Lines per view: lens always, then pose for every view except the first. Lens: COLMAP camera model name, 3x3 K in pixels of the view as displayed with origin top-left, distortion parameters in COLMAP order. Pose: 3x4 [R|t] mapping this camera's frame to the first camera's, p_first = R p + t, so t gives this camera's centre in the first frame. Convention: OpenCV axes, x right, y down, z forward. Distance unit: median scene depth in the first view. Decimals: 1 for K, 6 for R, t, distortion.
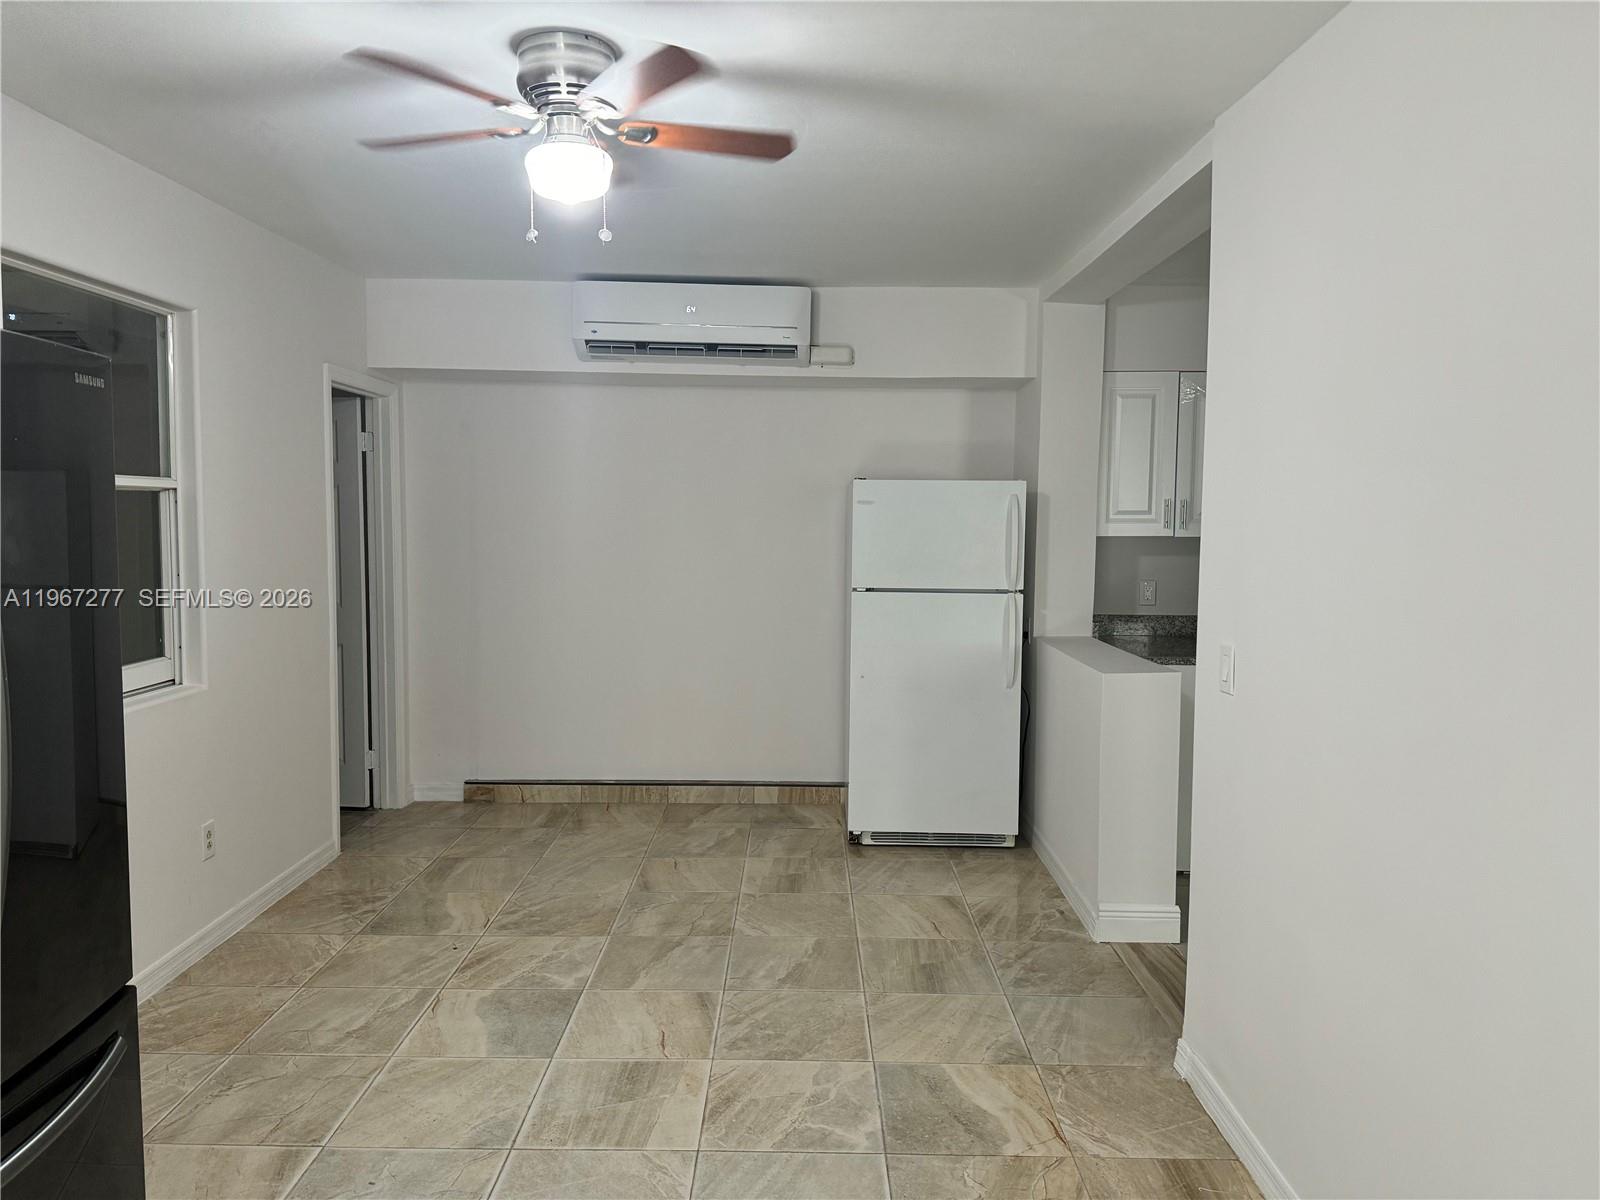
lens RADIAL K [[1087.8, 0, 800.0], [0, 1087.8, 600.0], [0, 0, 1]] dist [0.164090, -0.295694]
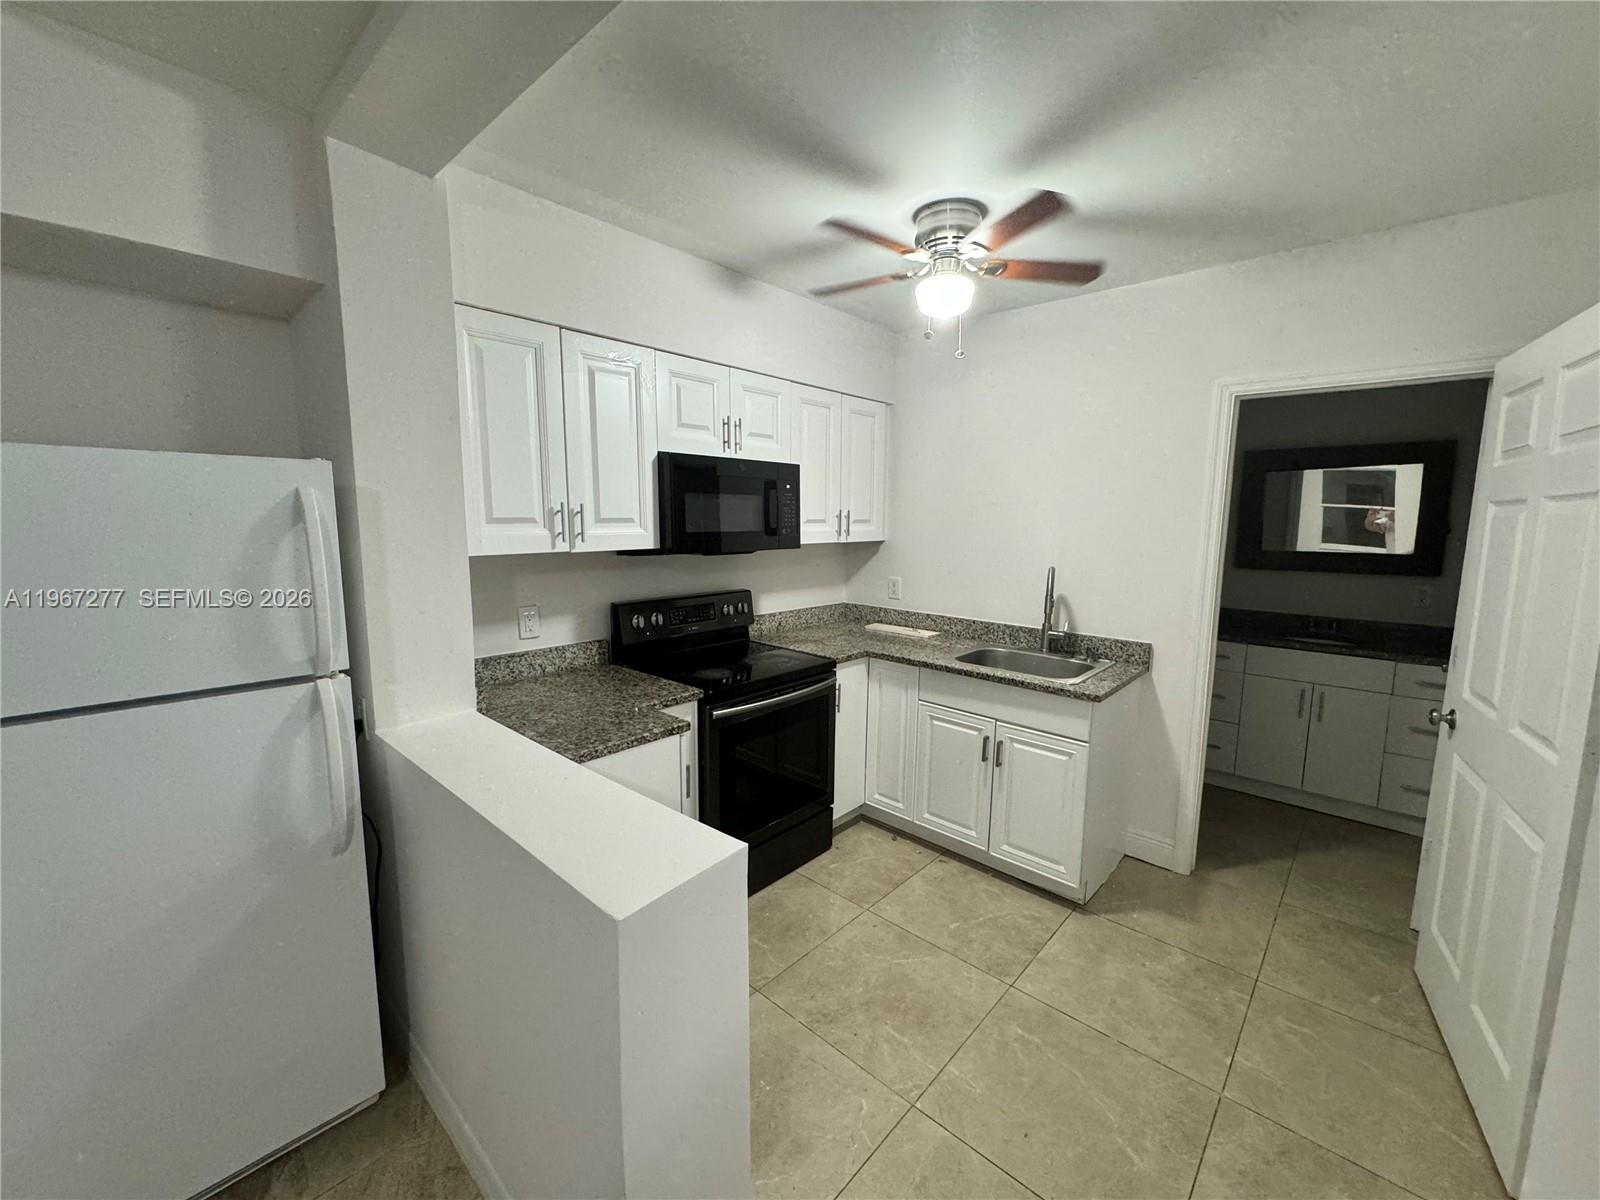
lens RADIAL K [[641.5, 0, 799.0], [0, 641.5, 597.3], [0, 0, 1]] dist [0.001692, -0.000205]
pose [[0.669985, -0.097773, 0.735908, 0.153660], [0.057996, 0.995153, 0.079415, -0.070183], [-0.740106, -0.010527, 0.672408, 0.777673]]
